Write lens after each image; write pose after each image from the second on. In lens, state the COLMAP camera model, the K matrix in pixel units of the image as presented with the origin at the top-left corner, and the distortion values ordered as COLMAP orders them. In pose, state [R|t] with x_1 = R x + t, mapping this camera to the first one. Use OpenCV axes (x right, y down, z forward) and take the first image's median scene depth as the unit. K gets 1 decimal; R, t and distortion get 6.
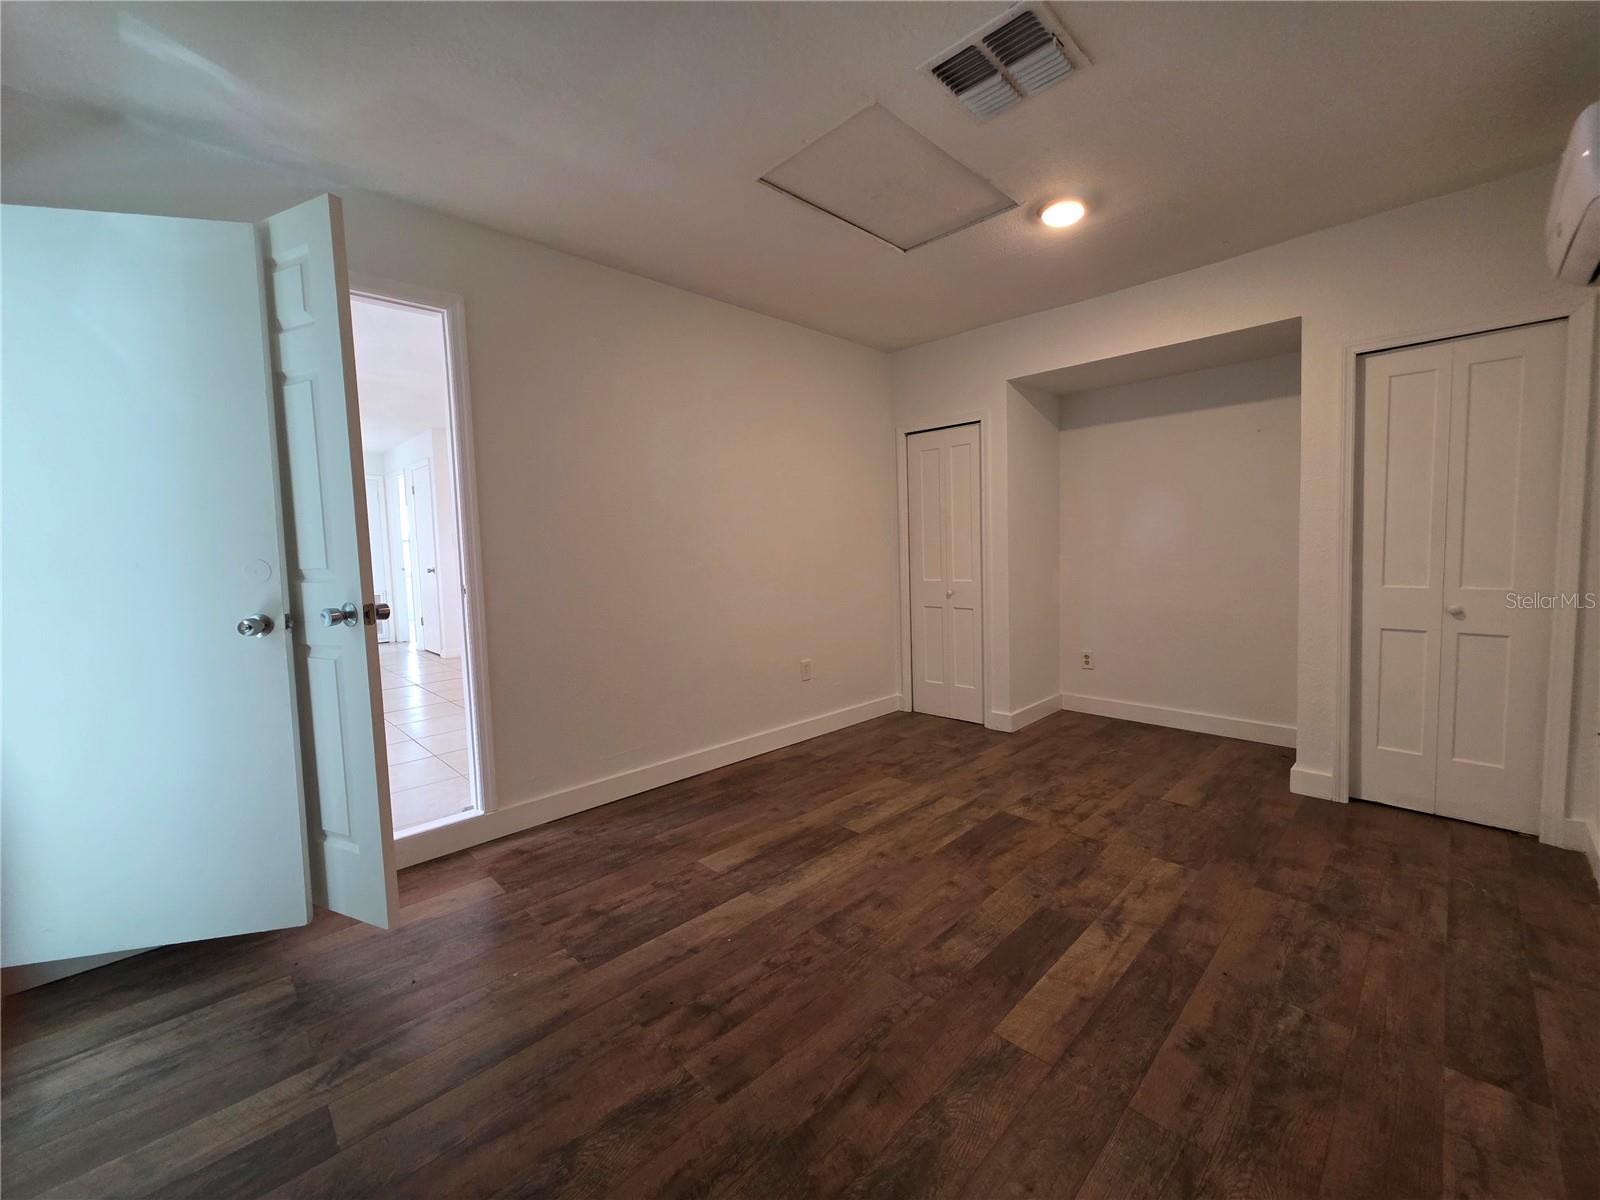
lens RADIAL K [[644.5, 0, 802.1], [0, 644.5, 596.5], [0, 0, 1]] dist [0.000682, 0.000417]
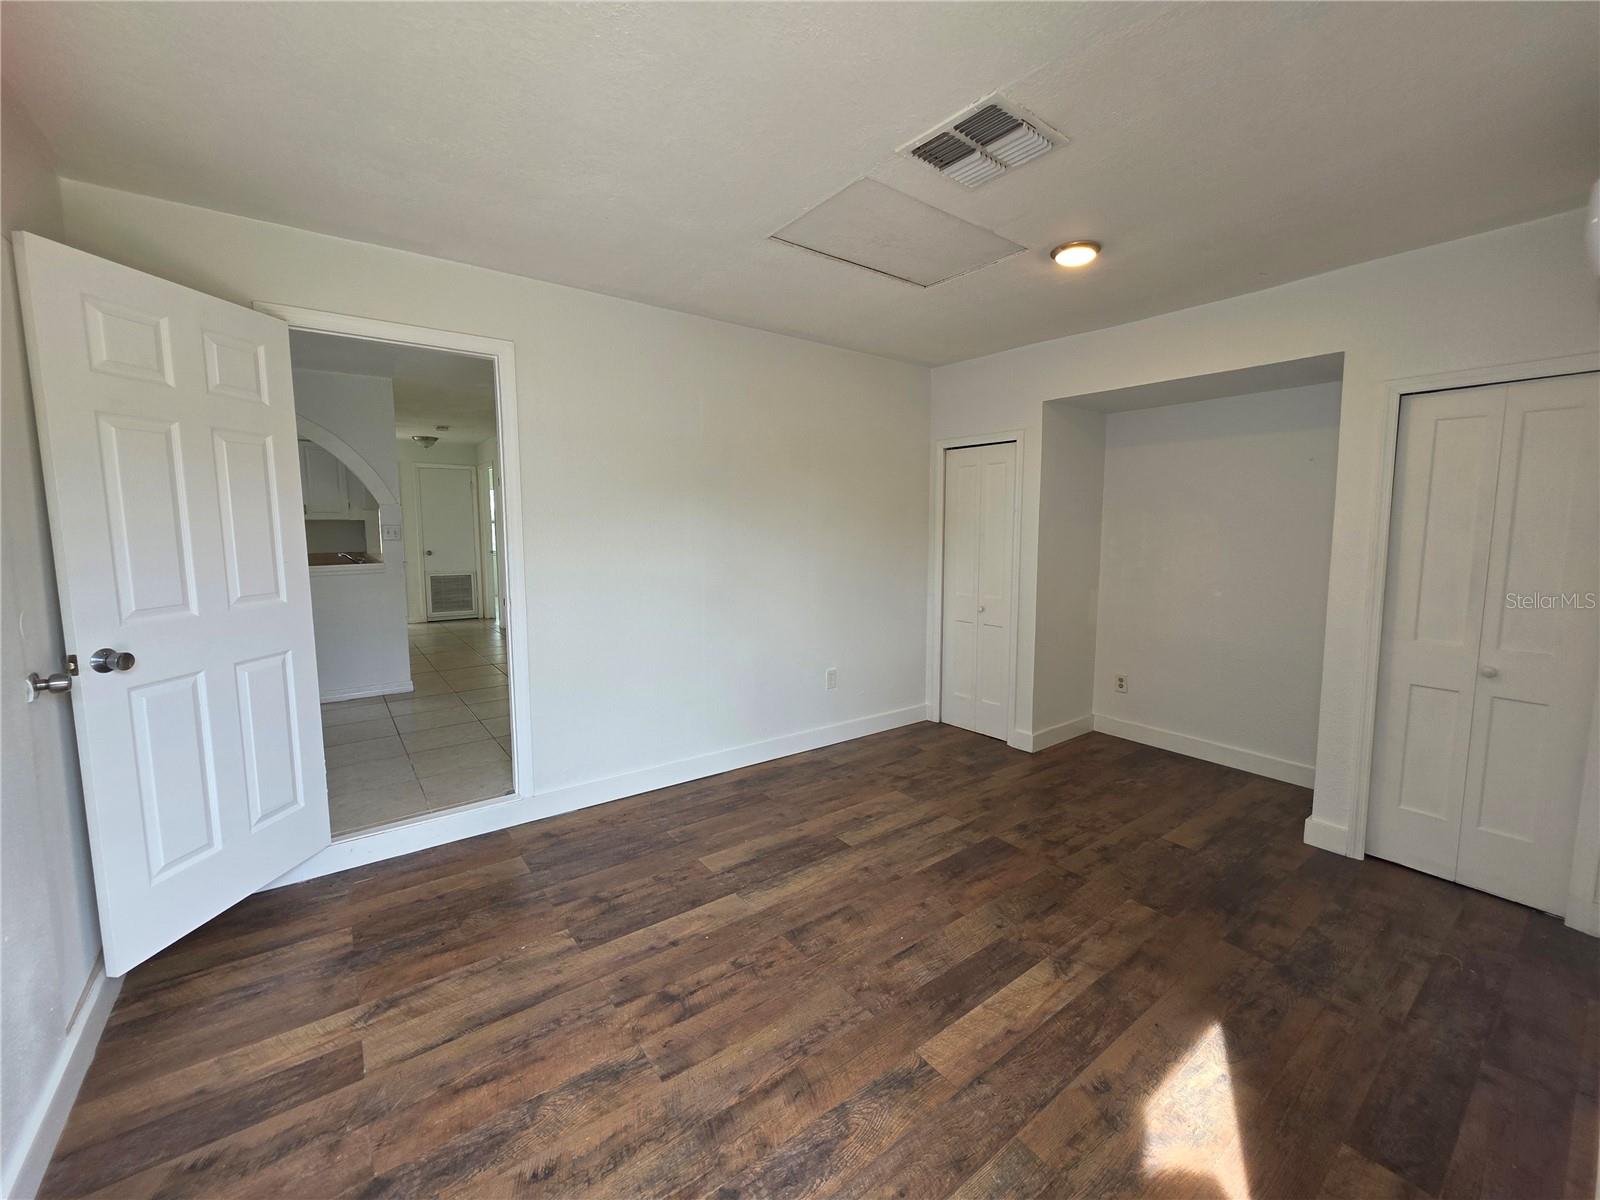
lens RADIAL K [[644.5, 0, 797.6], [0, 644.5, 596.8], [0, 0, 1]] dist [0.000682, 0.000417]
pose [[0.991062, 0.043043, -0.126267, 0.166164], [-0.039293, 0.998714, 0.032042, -0.106443], [0.127484, -0.026794, 0.991479, -0.082030]]
